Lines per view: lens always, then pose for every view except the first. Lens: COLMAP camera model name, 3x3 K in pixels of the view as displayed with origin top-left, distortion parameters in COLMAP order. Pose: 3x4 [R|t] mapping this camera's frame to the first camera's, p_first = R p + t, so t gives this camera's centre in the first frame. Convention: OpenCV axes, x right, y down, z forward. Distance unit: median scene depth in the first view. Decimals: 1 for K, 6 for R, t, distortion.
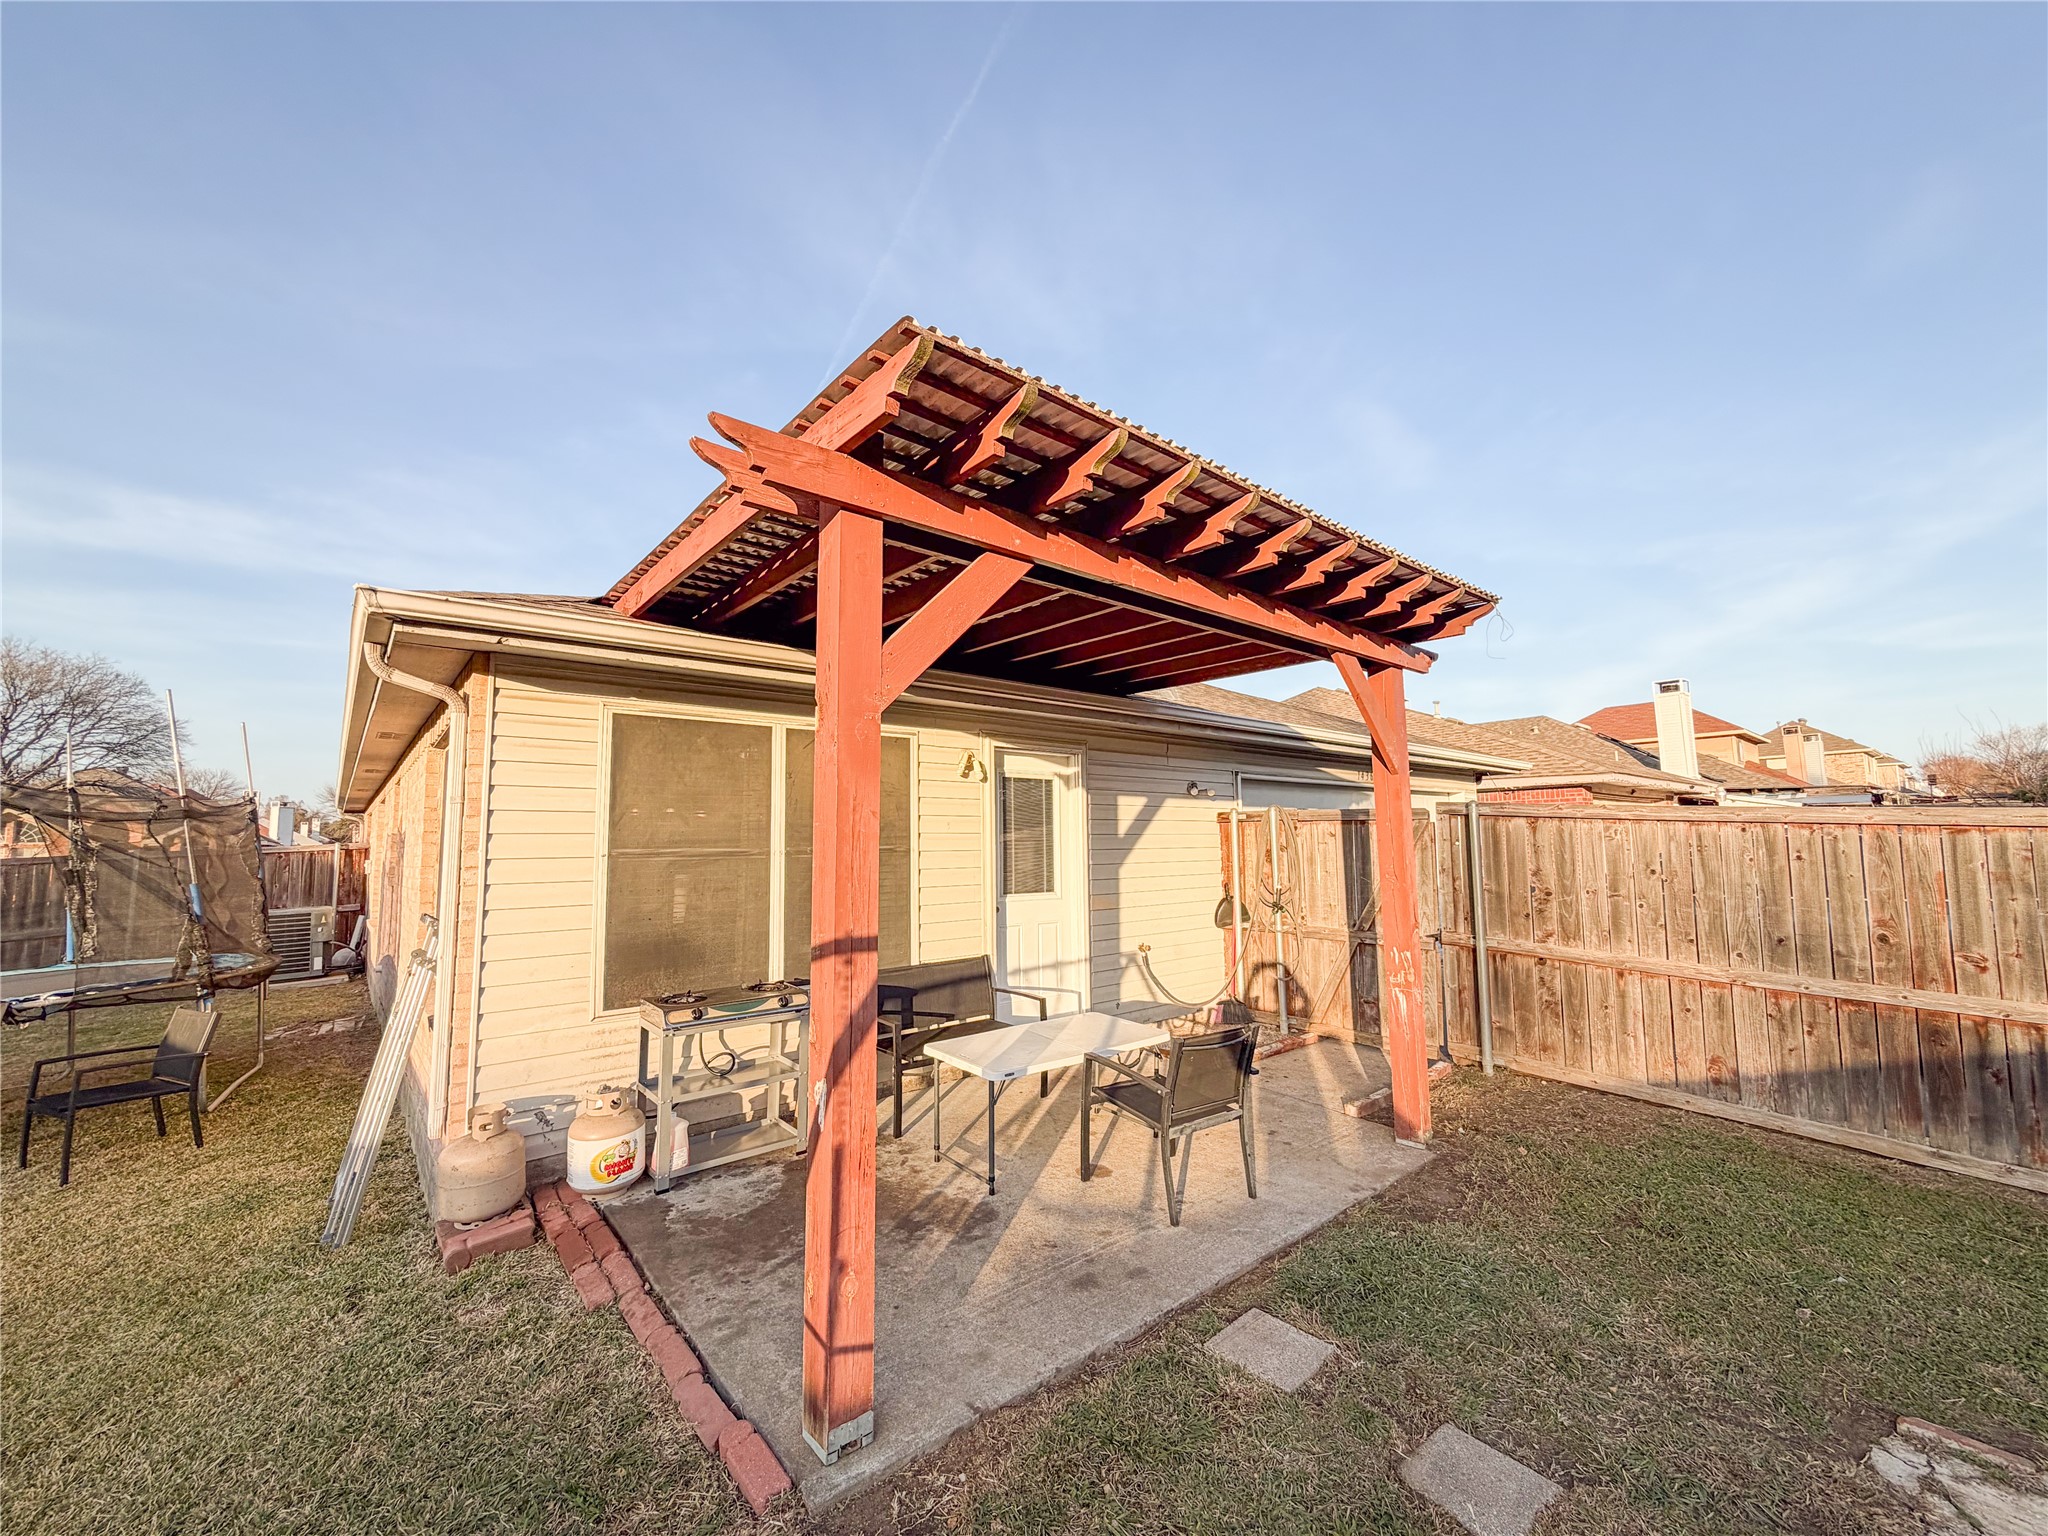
lens RADIAL K [[811.1, 0, 1017.6], [0, 811.1, 769.8], [0, 0, 1]] dist [-0.002426, 0.000823]
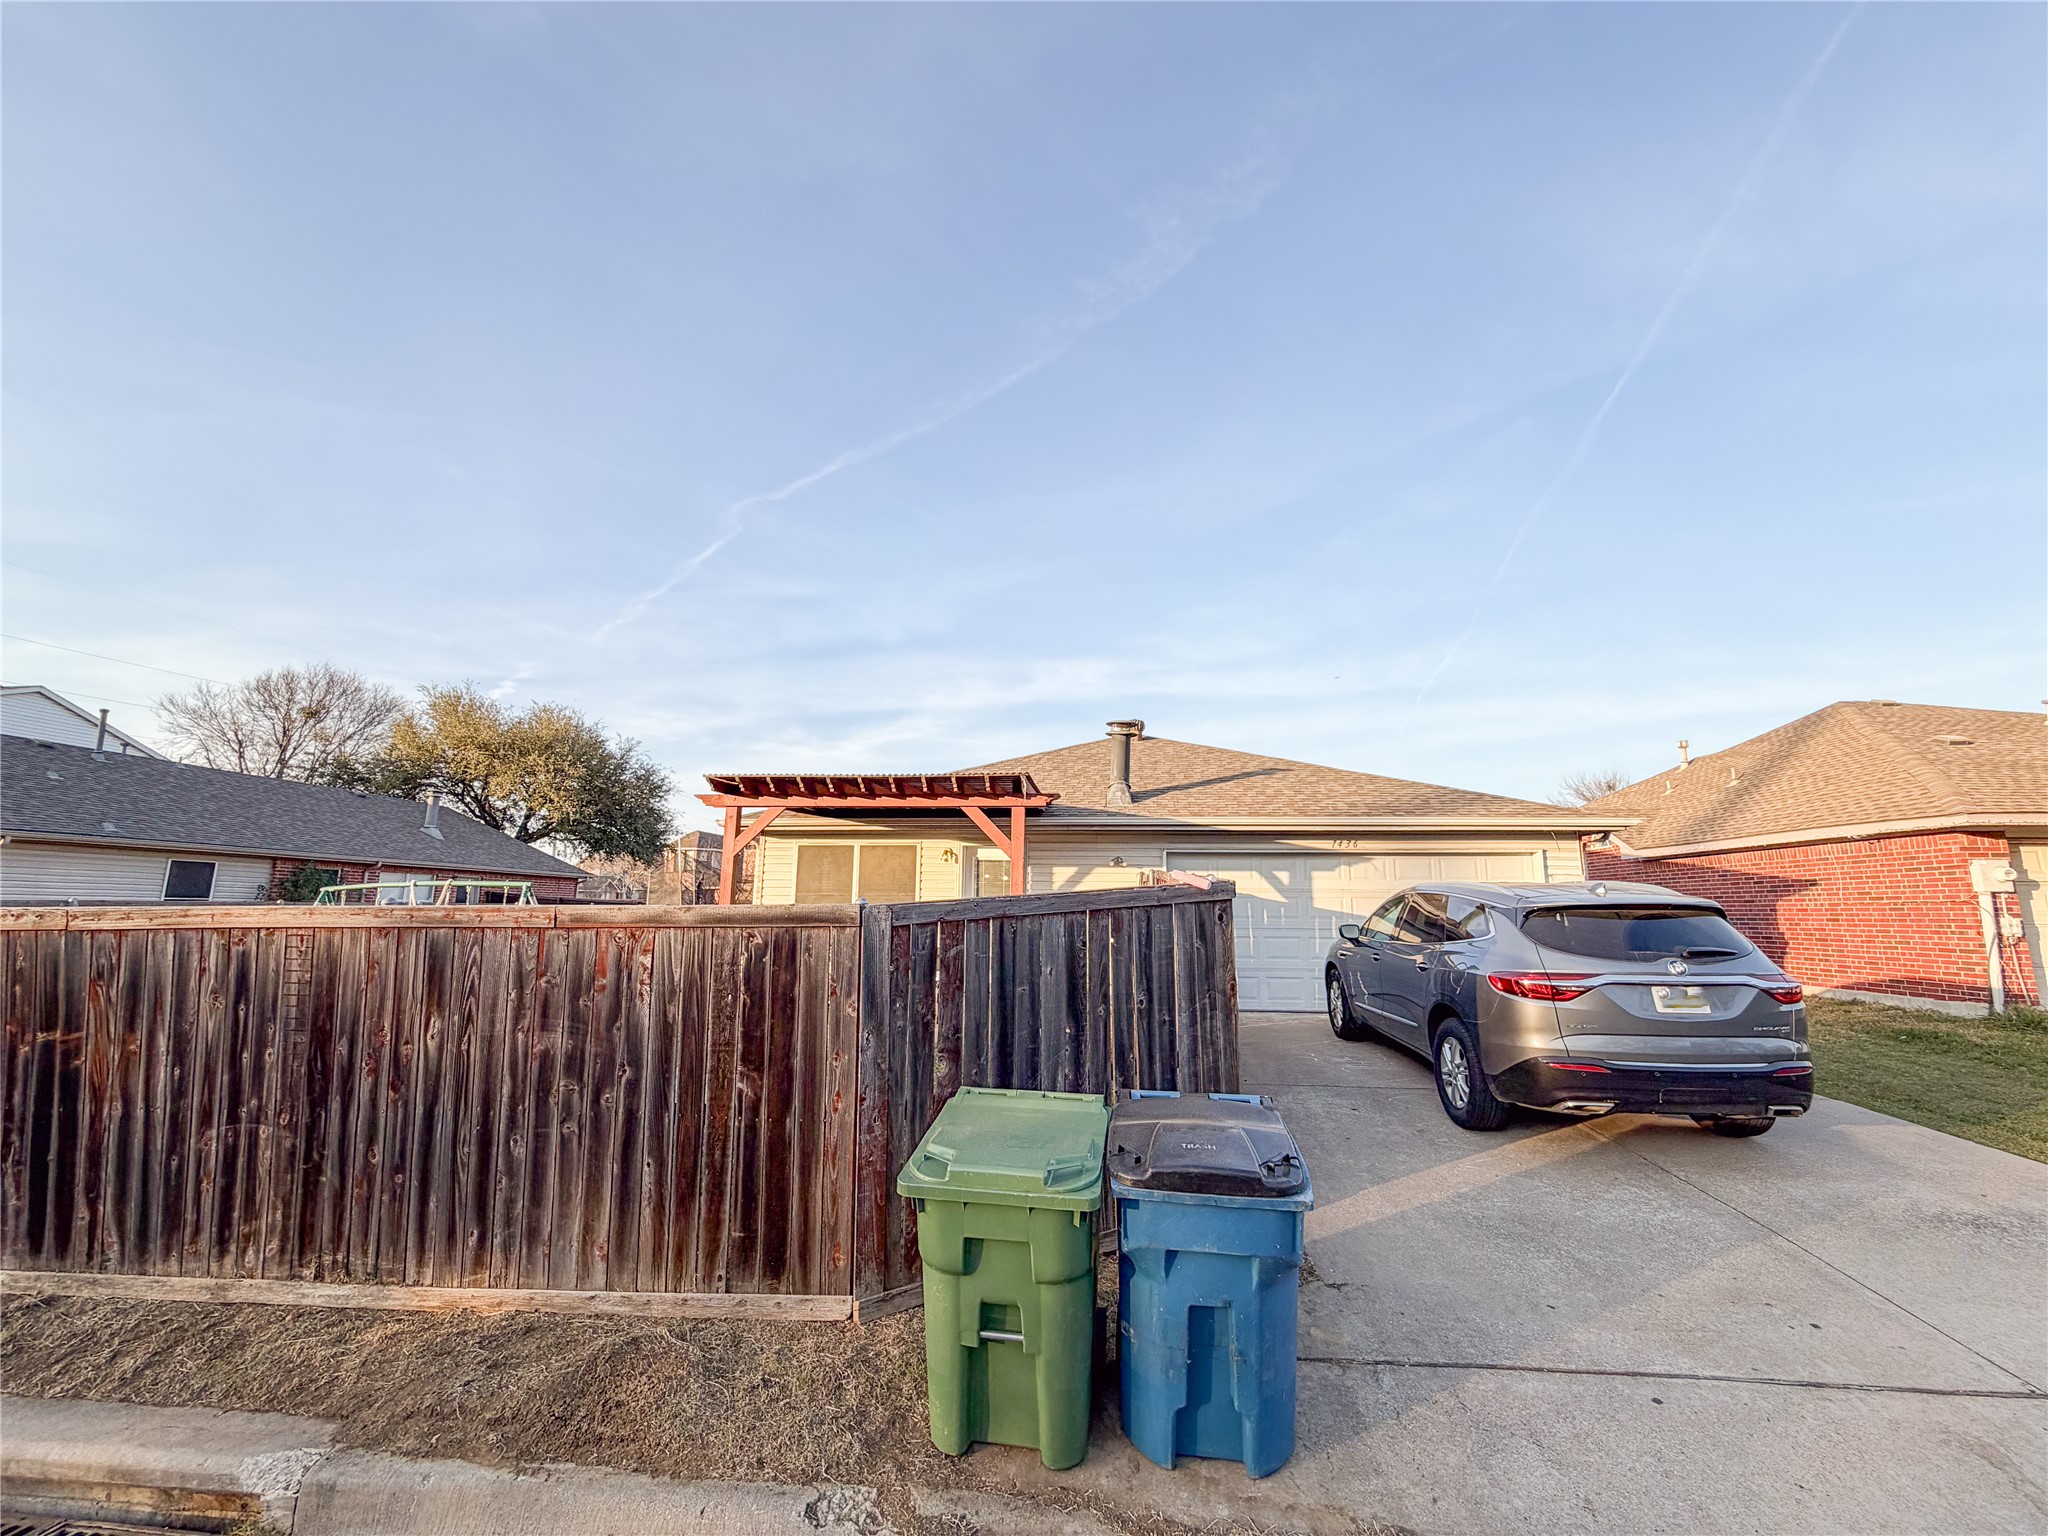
lens RADIAL K [[811.1, 0, 1023.1], [0, 811.1, 782.8], [0, 0, 1]] dist [-0.002426, 0.000823]
pose [[0.698772, -0.089231, -0.709757, 1.830677], [0.048136, 0.995806, -0.077803, -0.024619], [0.713723, 0.020201, 0.700137, -0.382163]]
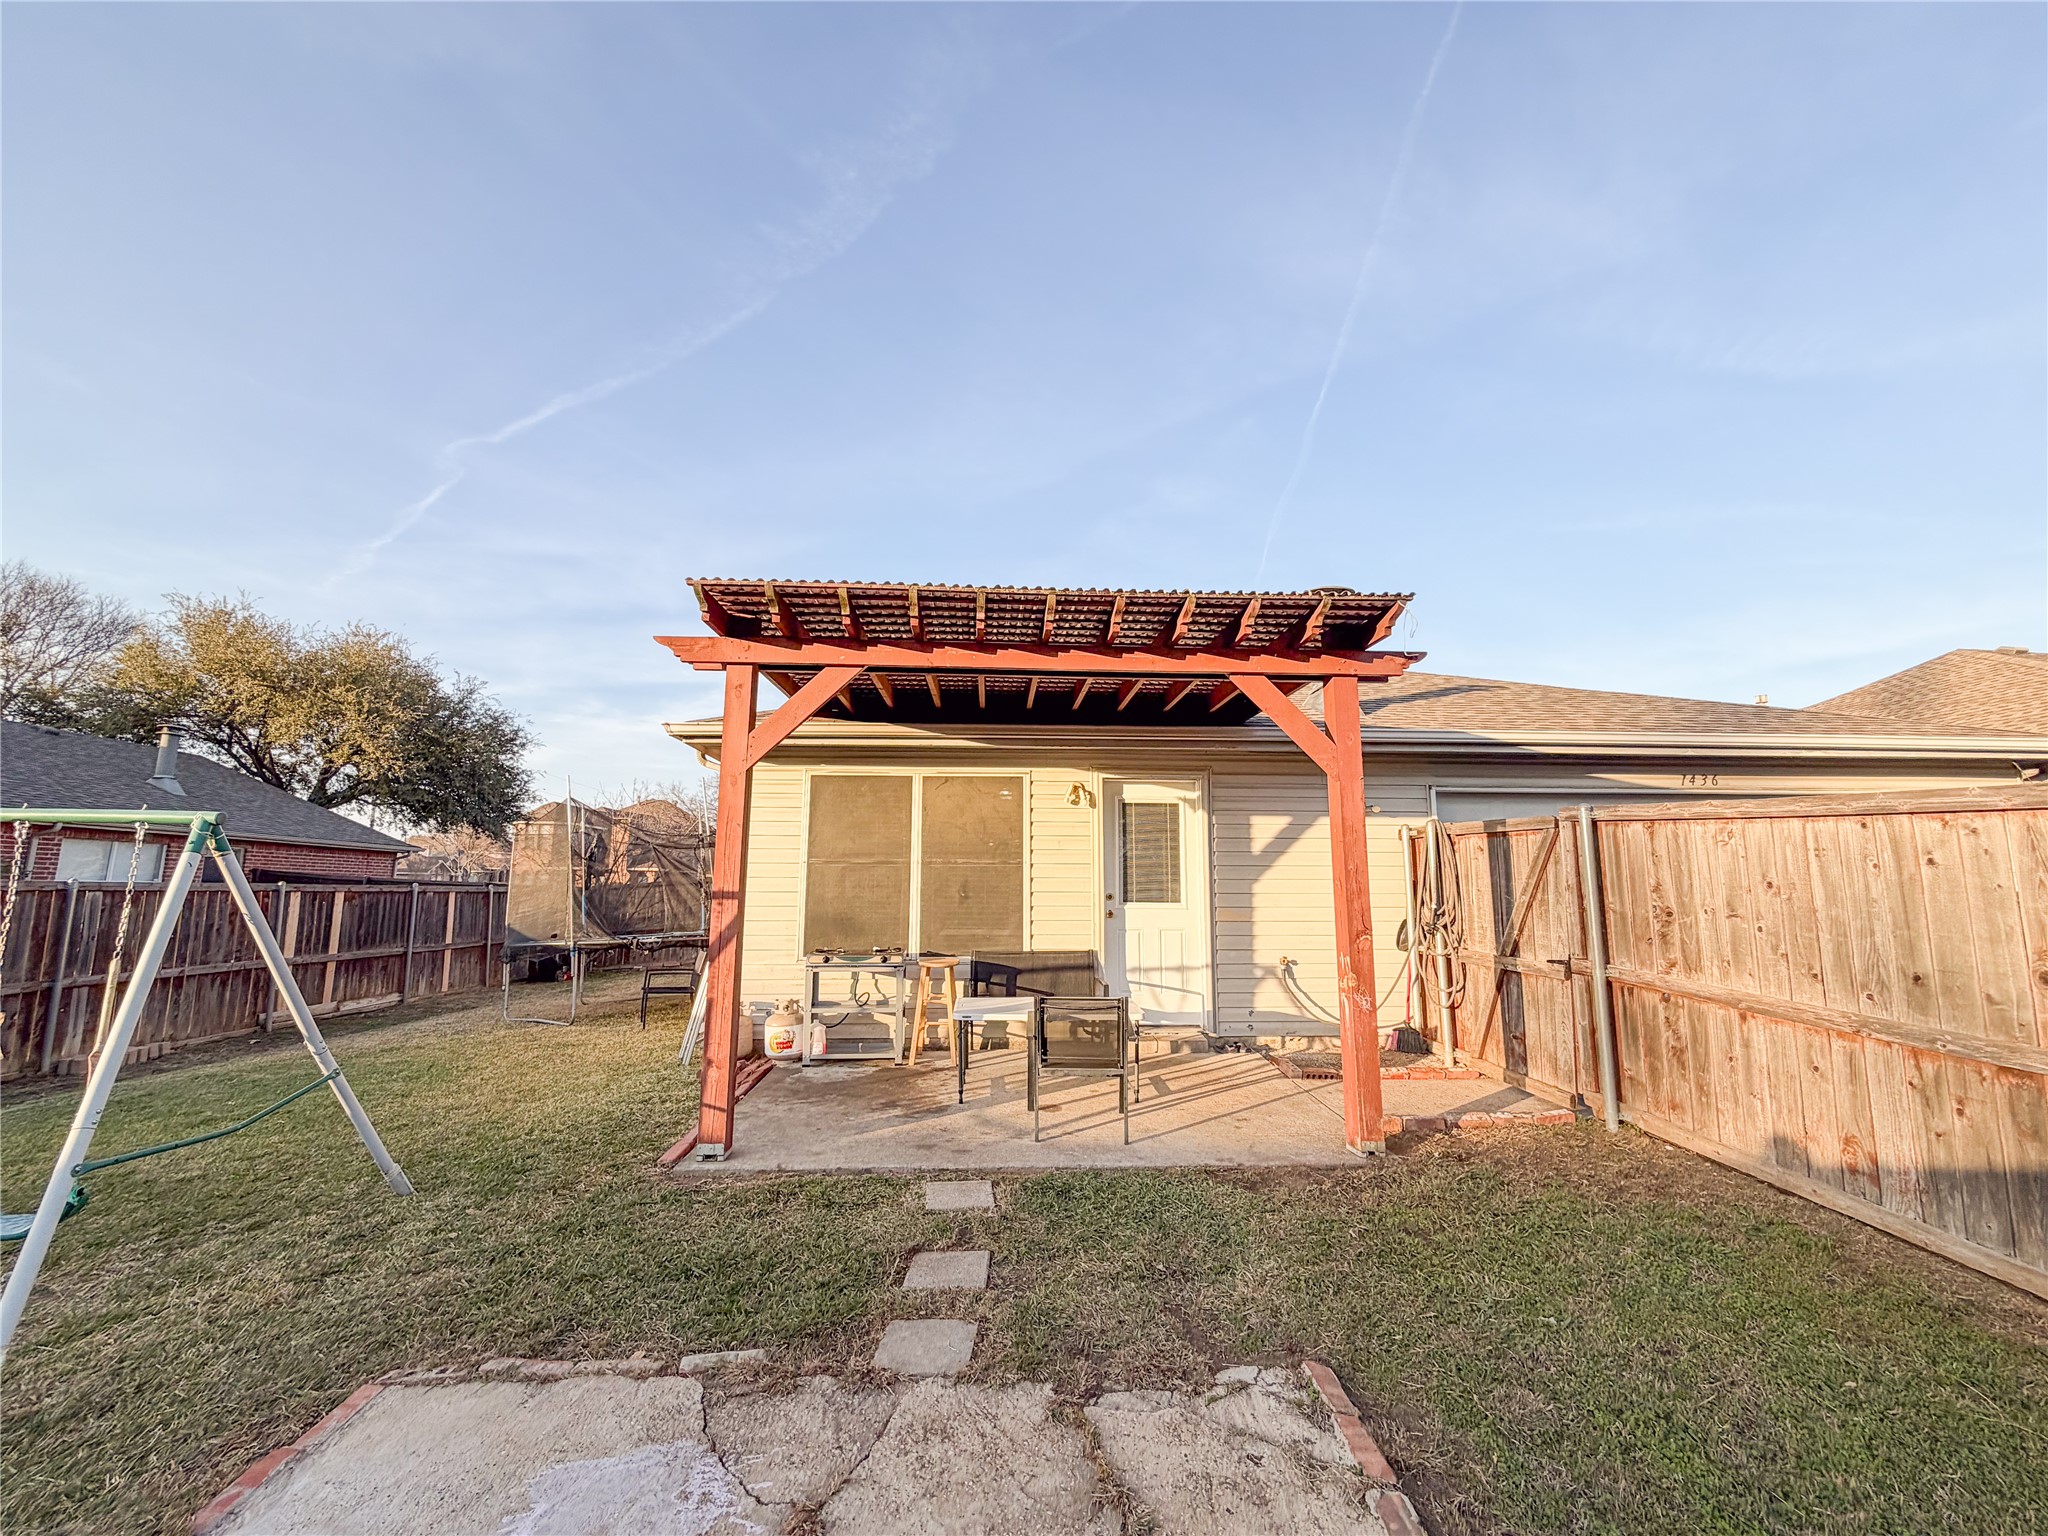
lens RADIAL K [[811.1, 0, 1026.4], [0, 811.1, 775.2], [0, 0, 1]] dist [-0.002426, 0.000823]
pose [[0.800464, -0.068993, -0.595397, 0.716672], [0.043300, 0.997414, -0.057364, 0.037147], [0.597815, 0.020137, 0.801381, -0.044411]]
